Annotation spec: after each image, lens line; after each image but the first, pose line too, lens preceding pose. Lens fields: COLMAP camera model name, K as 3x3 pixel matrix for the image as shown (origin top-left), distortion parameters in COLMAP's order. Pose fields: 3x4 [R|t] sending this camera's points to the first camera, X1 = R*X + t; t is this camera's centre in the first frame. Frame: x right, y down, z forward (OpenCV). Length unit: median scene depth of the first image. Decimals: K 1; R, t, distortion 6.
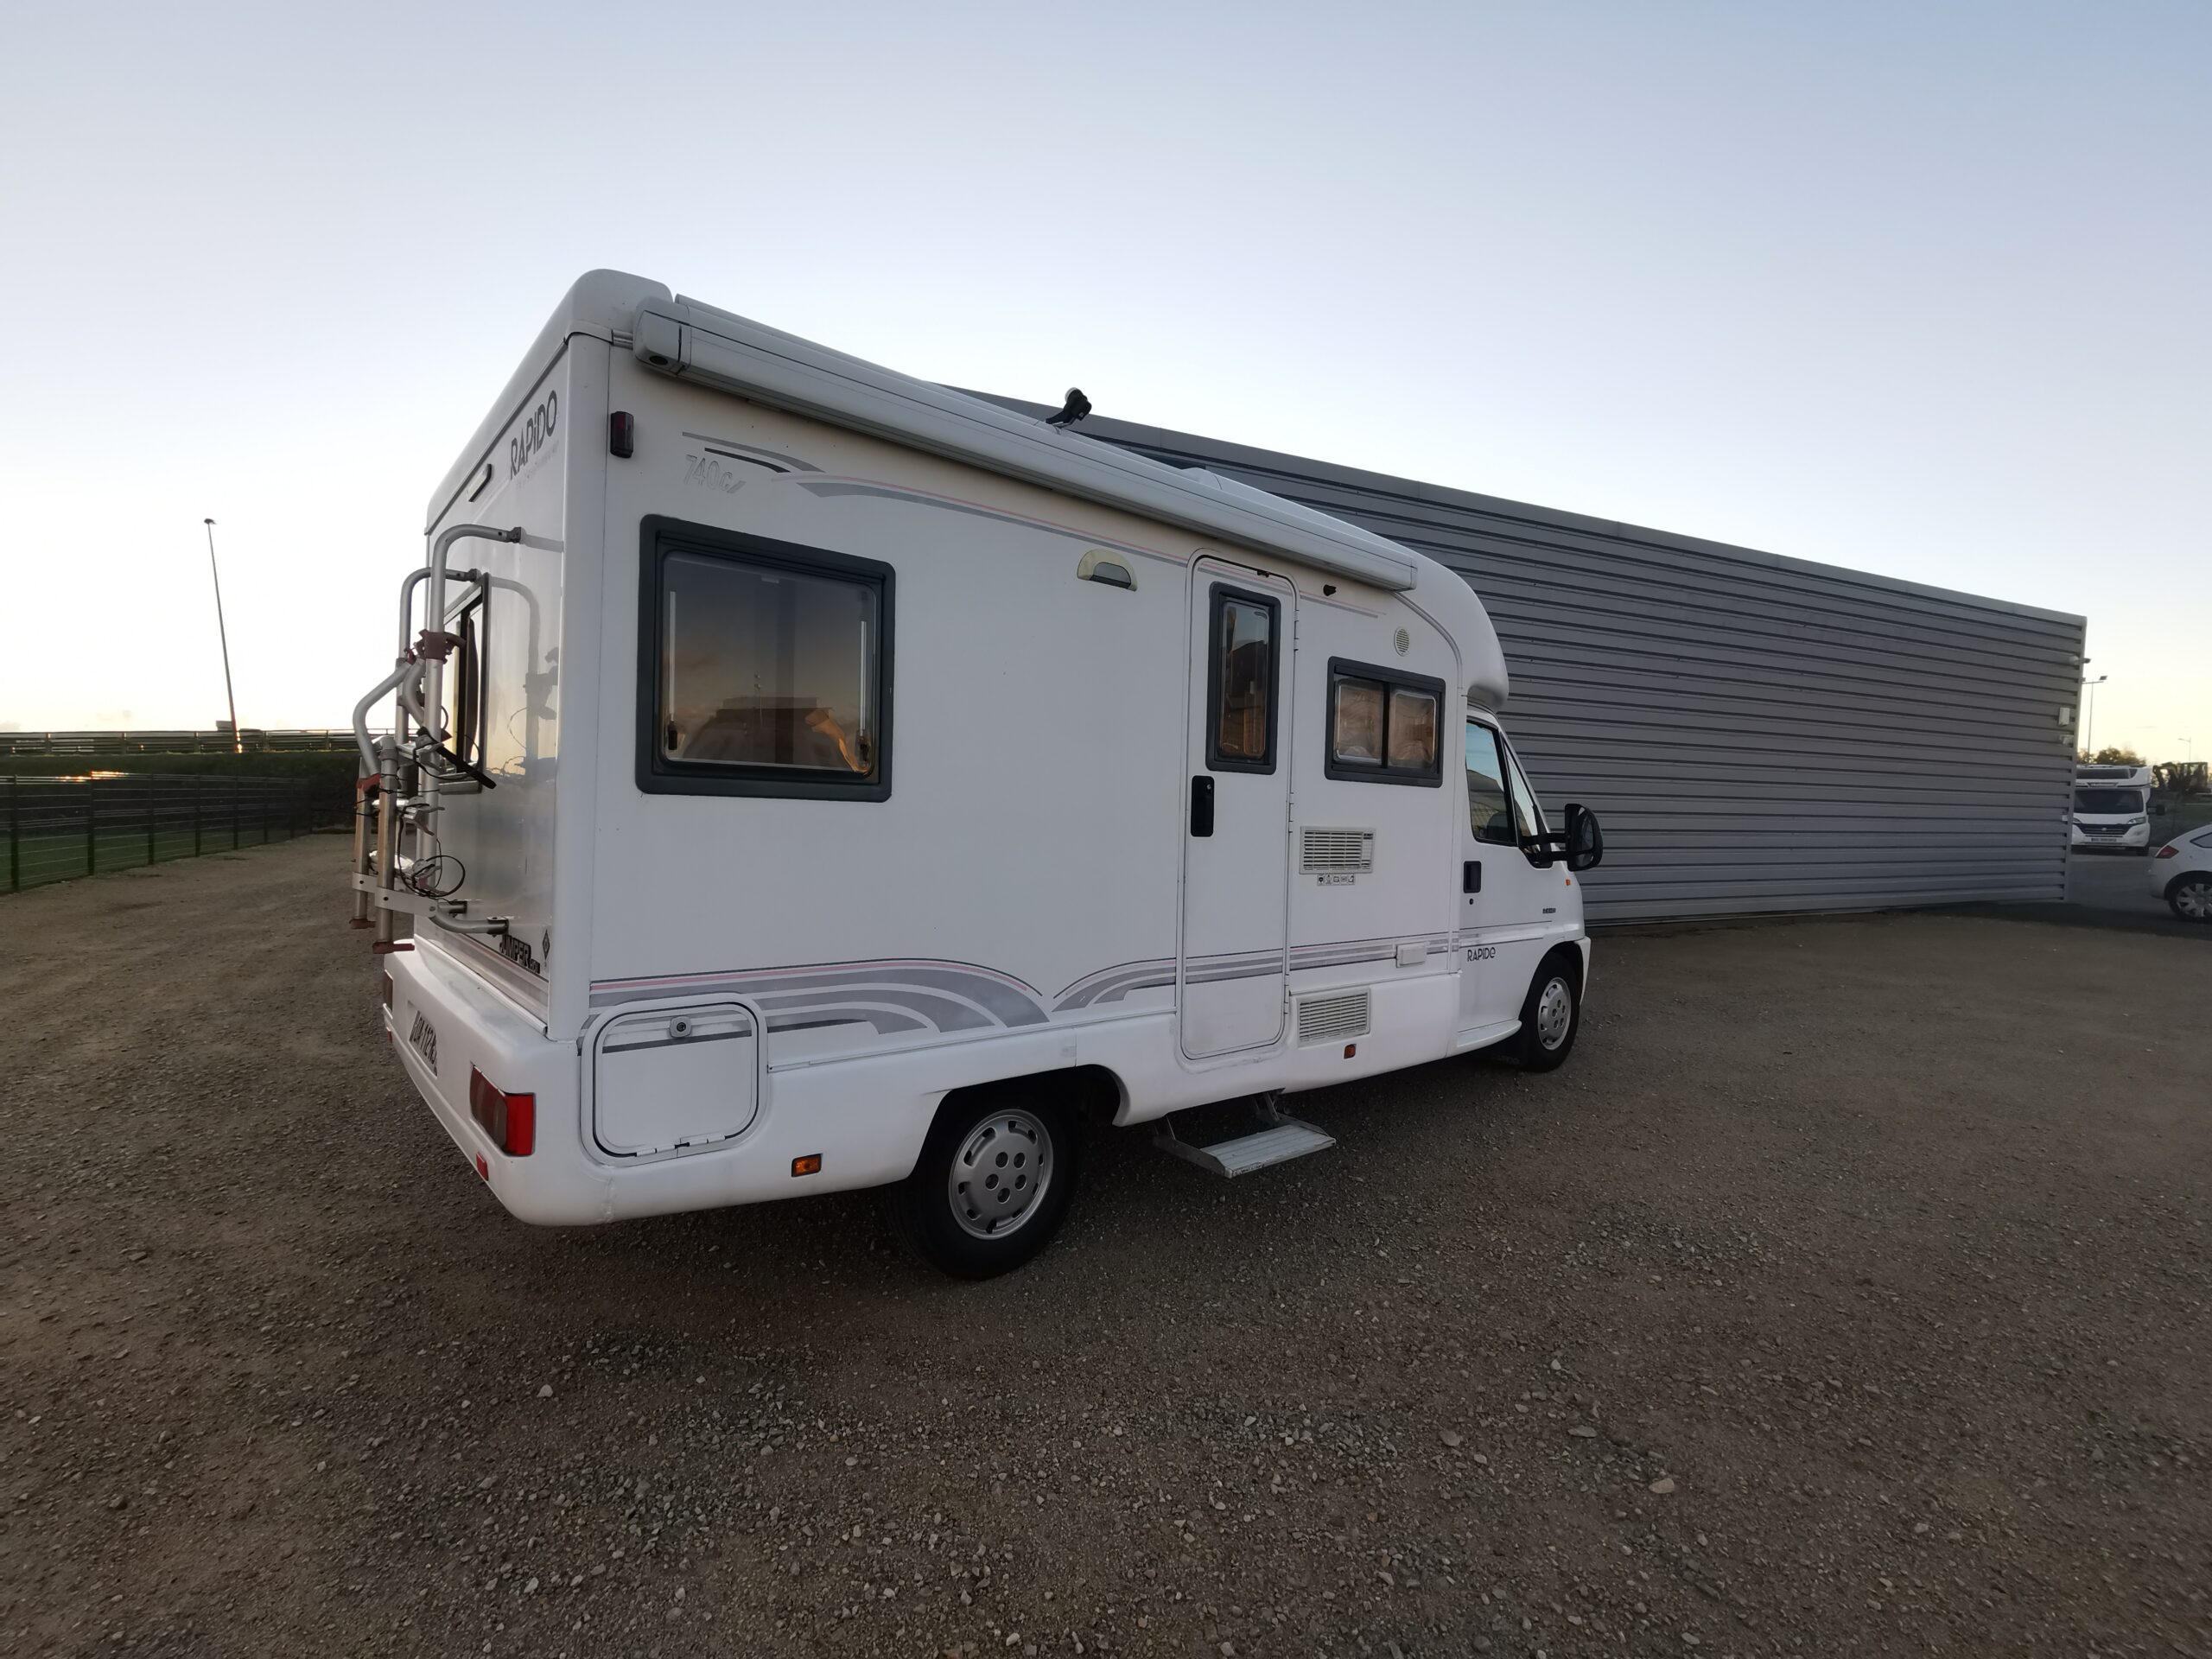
lens RADIAL K [[1015.8, 0, 1095.0], [0, 1015.8, 839.7], [0, 0, 1]] dist [-0.006906, 0.011358]
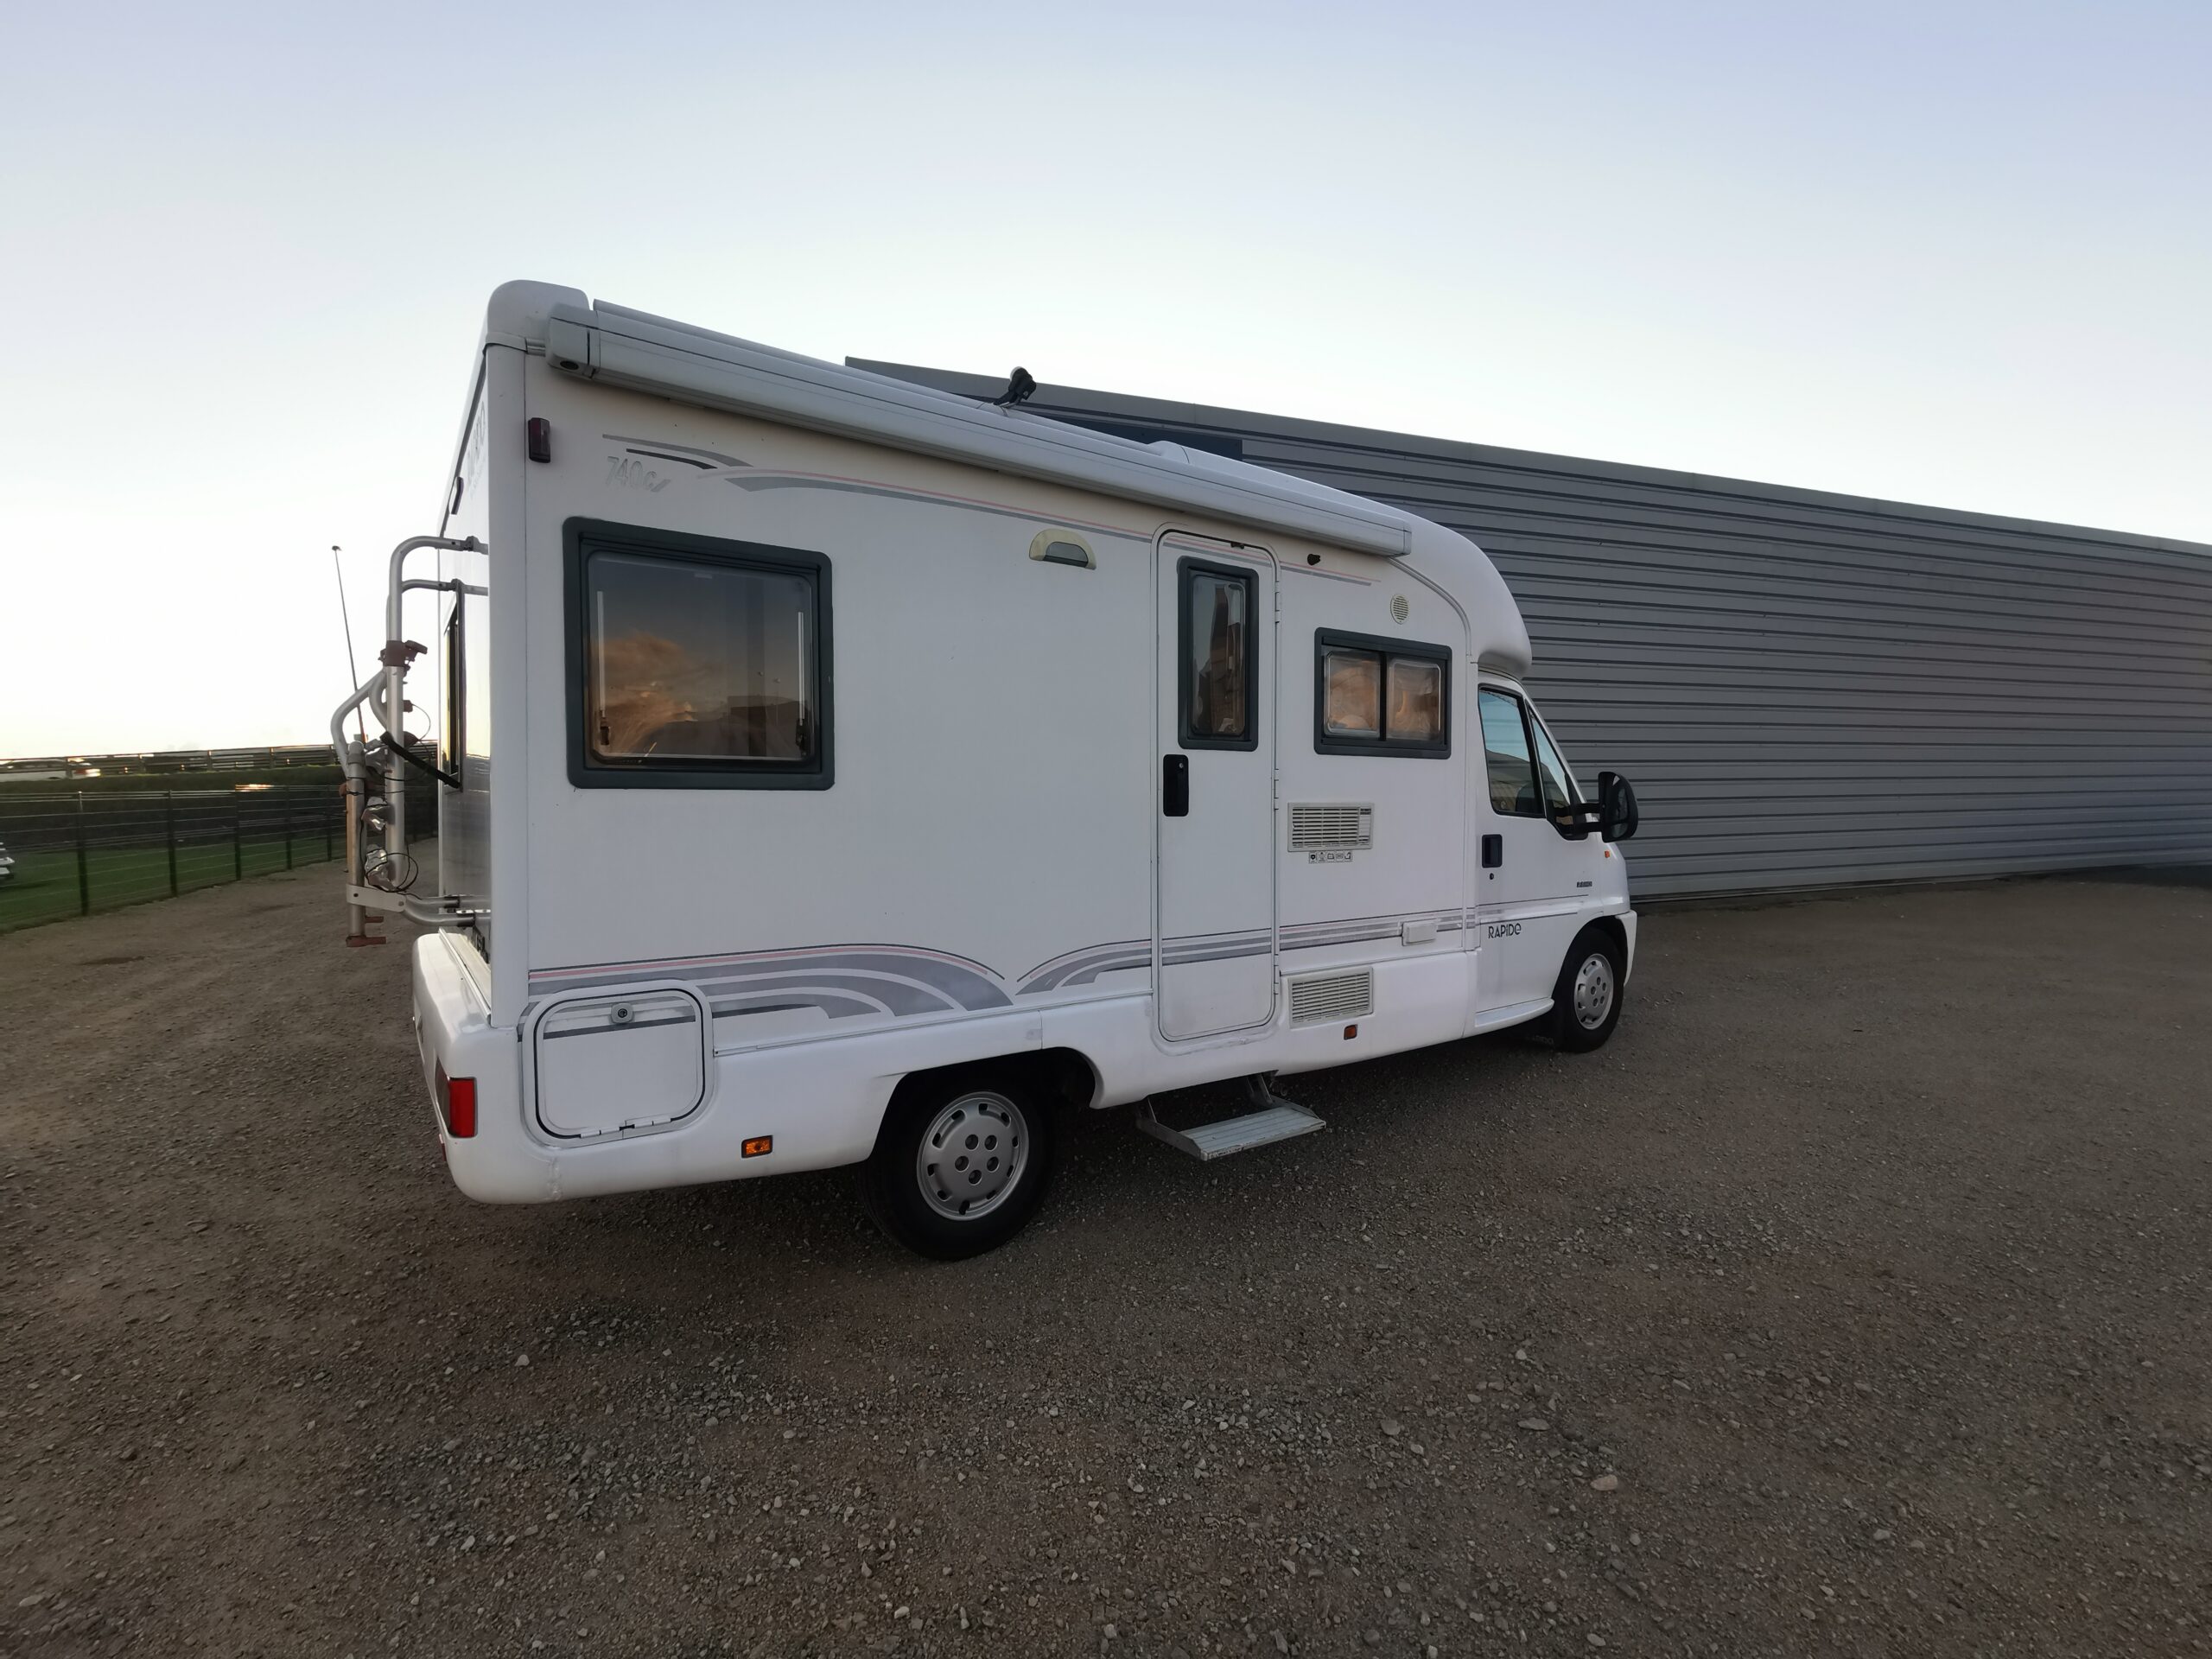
lens RADIAL K [[1015.8, 0, 1095.0], [0, 1015.8, 839.7], [0, 0, 1]] dist [-0.006906, 0.011358]
pose [[0.995829, -0.024612, -0.087859, 0.145250], [0.025918, 0.999570, 0.013749, 0.005408], [0.087483, -0.015969, 0.996038, 0.013633]]
